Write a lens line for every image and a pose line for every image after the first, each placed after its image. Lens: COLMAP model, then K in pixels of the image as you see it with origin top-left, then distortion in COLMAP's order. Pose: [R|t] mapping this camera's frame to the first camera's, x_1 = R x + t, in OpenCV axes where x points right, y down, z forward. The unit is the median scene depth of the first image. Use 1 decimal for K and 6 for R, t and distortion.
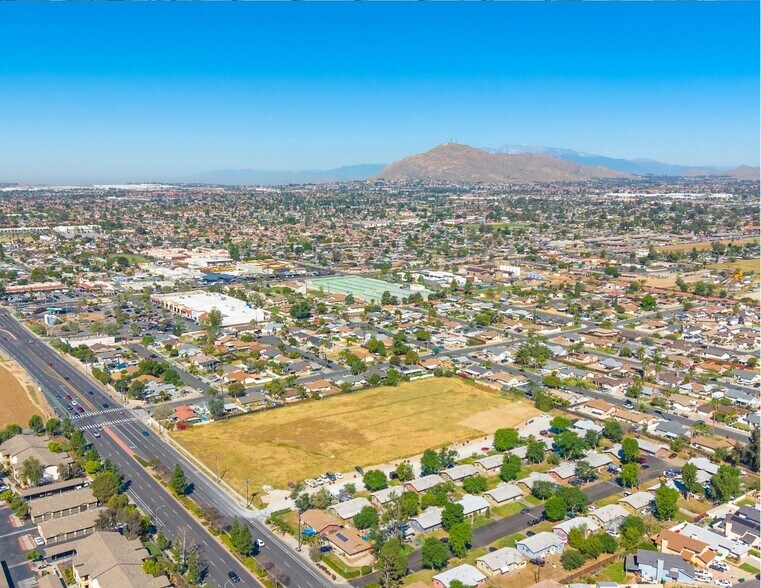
lens RADIAL K [[732.6, 0, 380.5], [0, 732.6, 294.0], [0, 0, 1]] dist [0.130615, -0.342909]
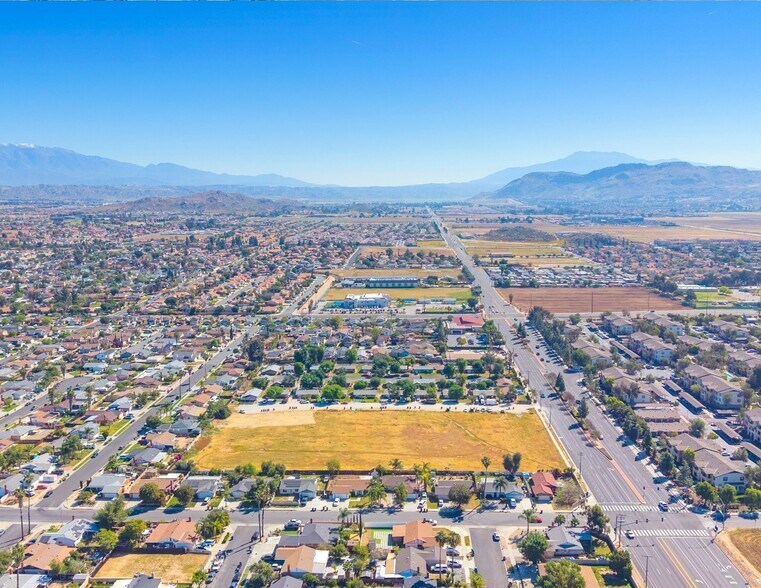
lens RADIAL K [[691.3, 0, 382.8], [0, 691.3, 295.7], [0, 0, 1]] dist [0.125963, -0.286627]
pose [[-0.783696, -0.080244, 0.615940, -0.533290], [0.111223, 0.957464, 0.266254, -0.239028], [-0.611106, 0.277169, -0.741436, 1.487223]]
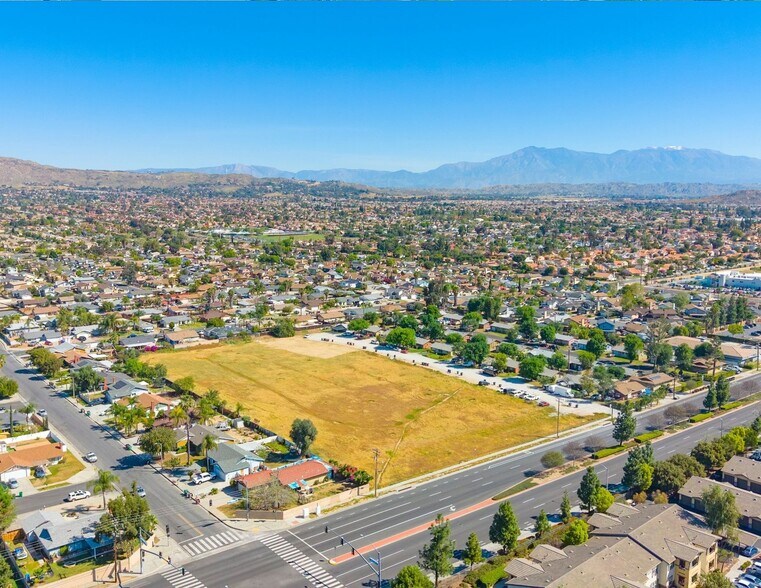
lens RADIAL K [[694.4, 0, 384.3], [0, 694.4, 295.6], [0, 0, 1]] dist [0.089431, -0.178194]
pose [[-0.055717, -0.138701, 0.988766, -0.638541], [0.156132, 0.976911, 0.145836, -0.006157], [-0.986164, 0.162503, -0.032775, 0.856290]]
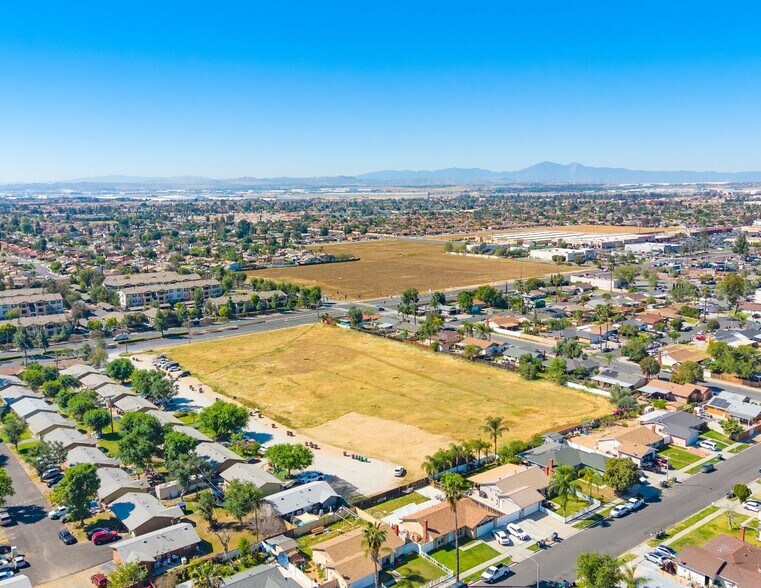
lens RADIAL K [[699.7, 0, 389.2], [0, 699.7, 294.9], [0, 0, 1]] dist [0.092260, -0.178881]
pose [[0.060167, 0.150665, -0.986752, 0.592932], [-0.157696, 0.977564, 0.139647, -0.003109], [0.985653, 0.147205, 0.082576, 0.875989]]
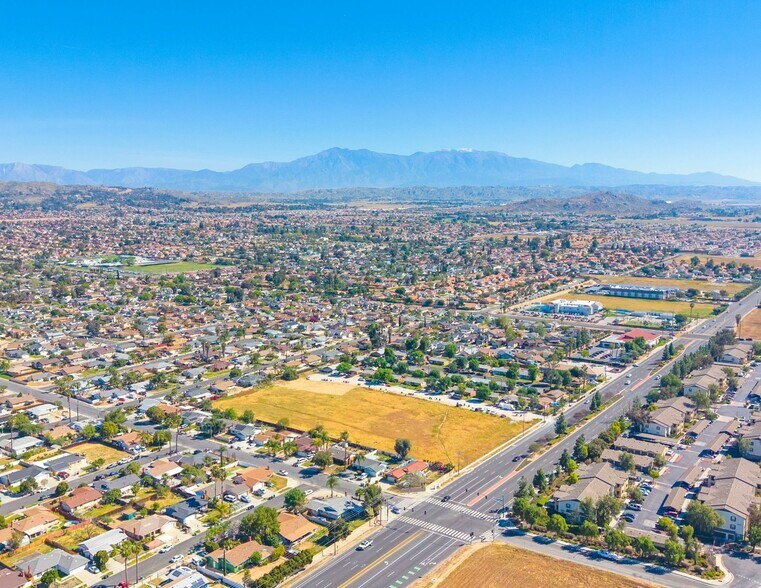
lens RADIAL K [[698.5, 0, 380.5], [0, 698.5, 294.0], [0, 0, 1]] dist [0.132703, -0.320834]
pose [[-0.315907, -0.126943, 0.940260, -0.933138], [0.155494, 0.970683, 0.183293, -0.184962], [-0.935962, 0.204108, -0.286907, 1.128494]]
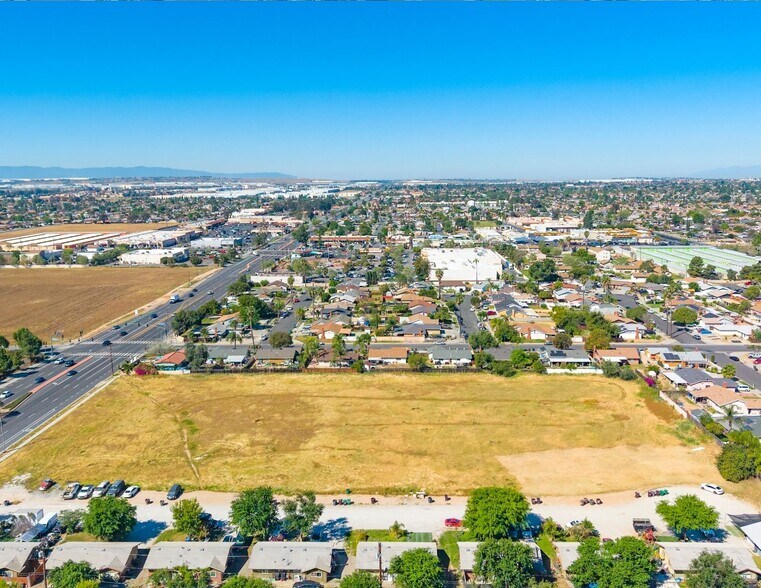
lens RADIAL K [[691.3, 0, 382.8], [0, 691.3, 295.7], [0, 0, 1]] dist [0.125963, -0.286627]
pose [[0.793655, 0.093137, -0.601196, 0.281347], [-0.088072, 0.995391, 0.037939, 0.052193], [0.601959, 0.022838, 0.798200, 0.524674]]
